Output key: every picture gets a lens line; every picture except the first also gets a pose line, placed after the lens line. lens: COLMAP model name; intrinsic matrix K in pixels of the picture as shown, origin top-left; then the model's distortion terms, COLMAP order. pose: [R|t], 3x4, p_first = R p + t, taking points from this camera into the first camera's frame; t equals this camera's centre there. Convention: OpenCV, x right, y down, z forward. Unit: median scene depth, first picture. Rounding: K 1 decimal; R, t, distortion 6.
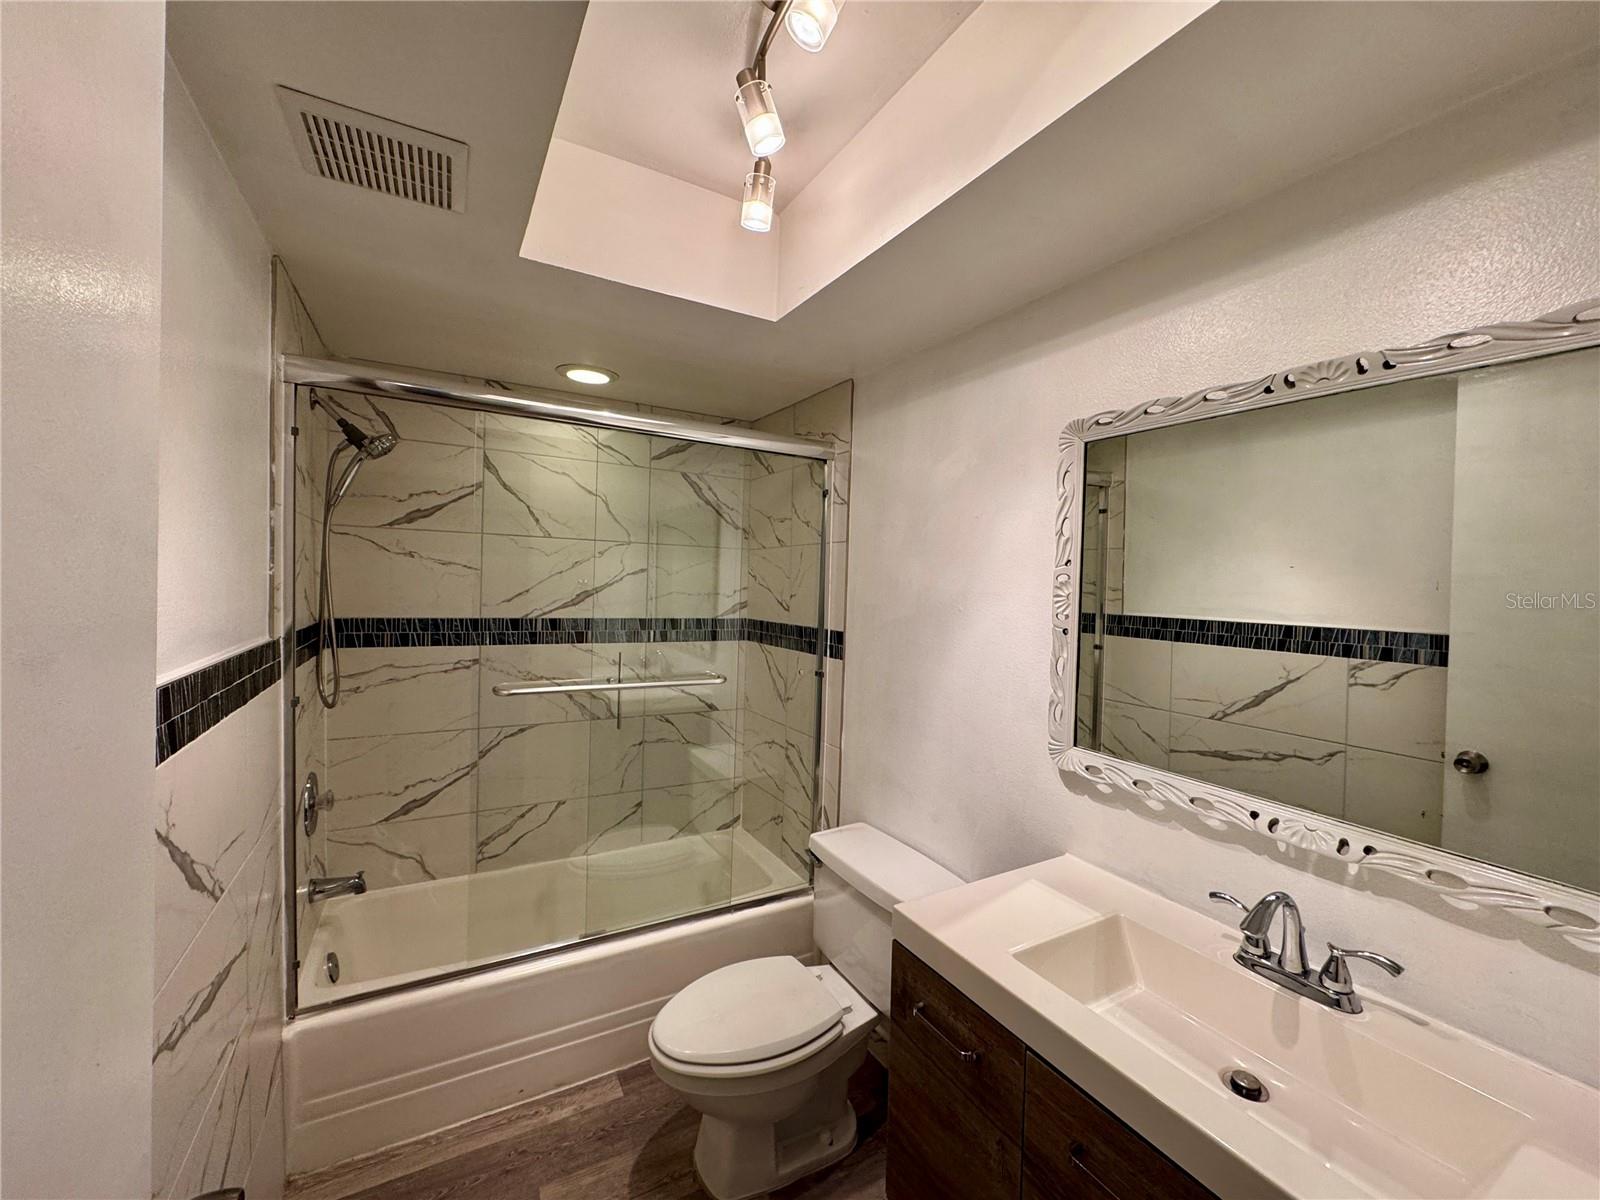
lens RADIAL K [[639.0, 0, 799.8], [0, 639.0, 599.1], [0, 0, 1]] dist [-0.002545, 0.000147]
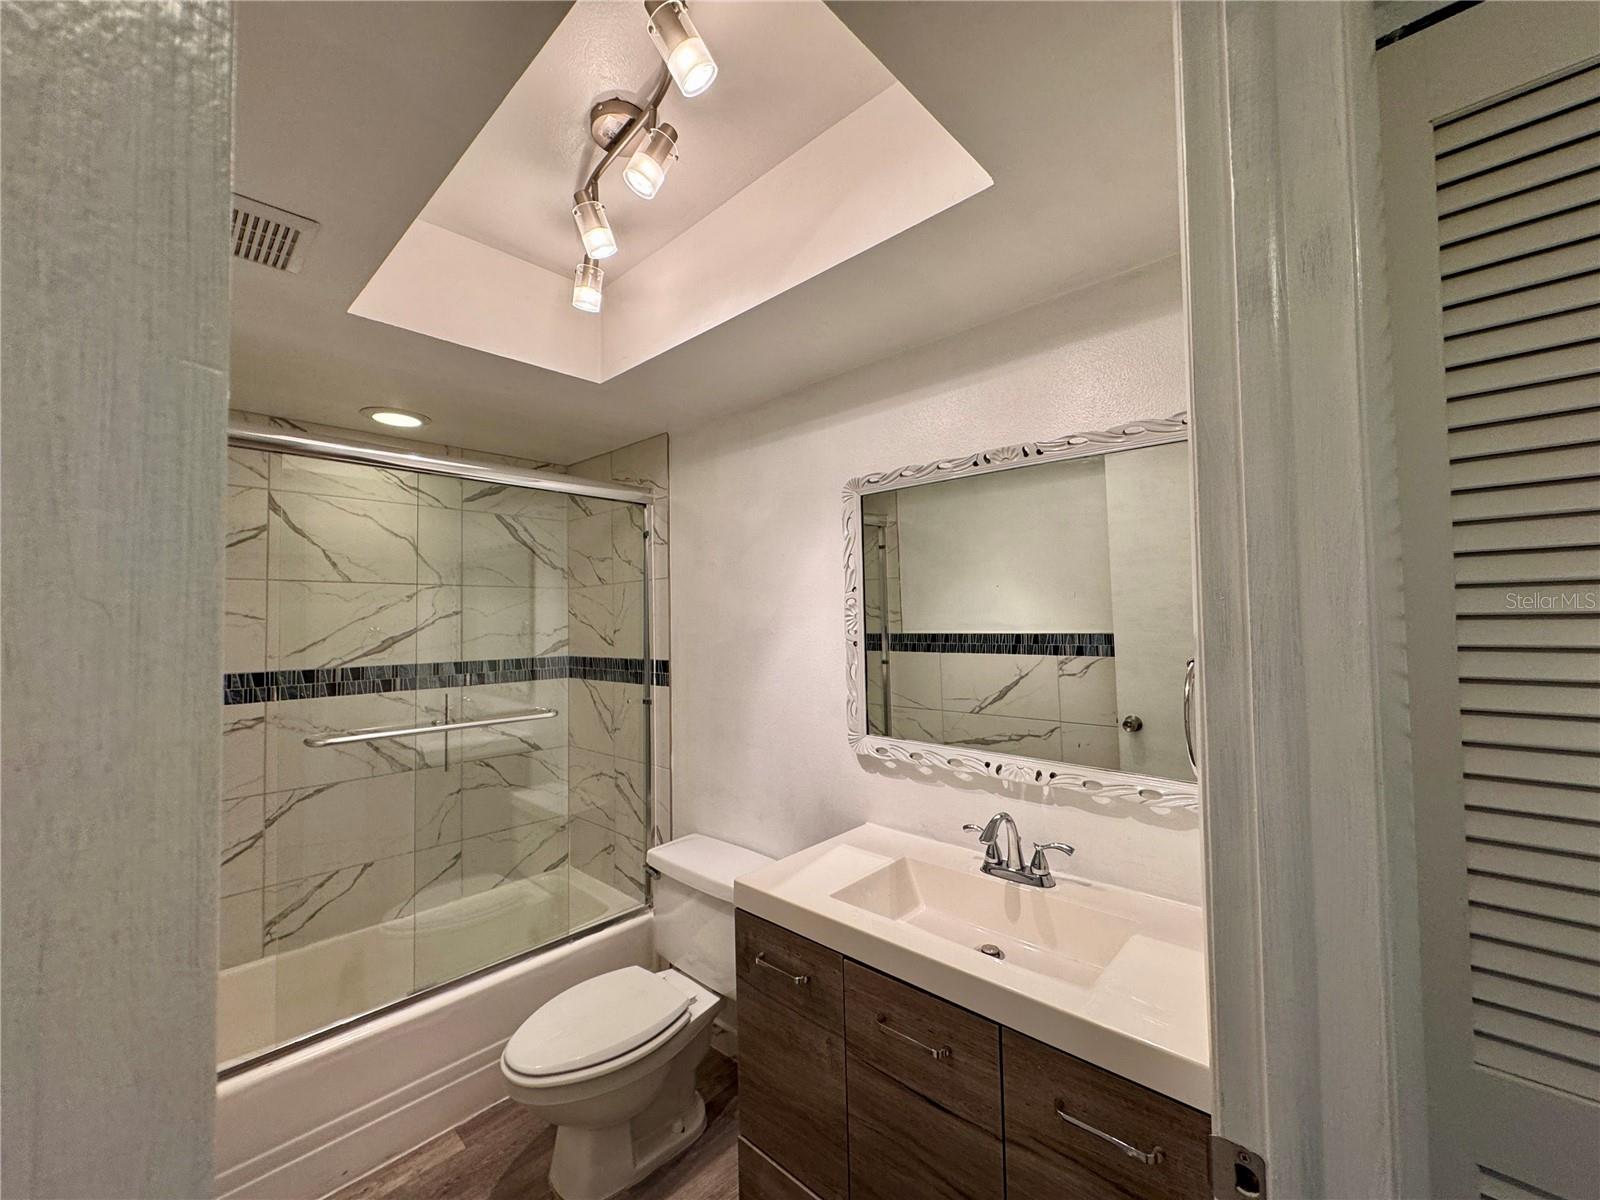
lens RADIAL K [[639.0, 0, 802.5], [0, 639.0, 599.2], [0, 0, 1]] dist [-0.002545, 0.000147]
pose [[0.952825, -0.036511, 0.301315, -0.043884], [0.053699, 0.997356, -0.048958, 0.013645], [-0.298731, 0.062829, 0.952267, -0.126706]]
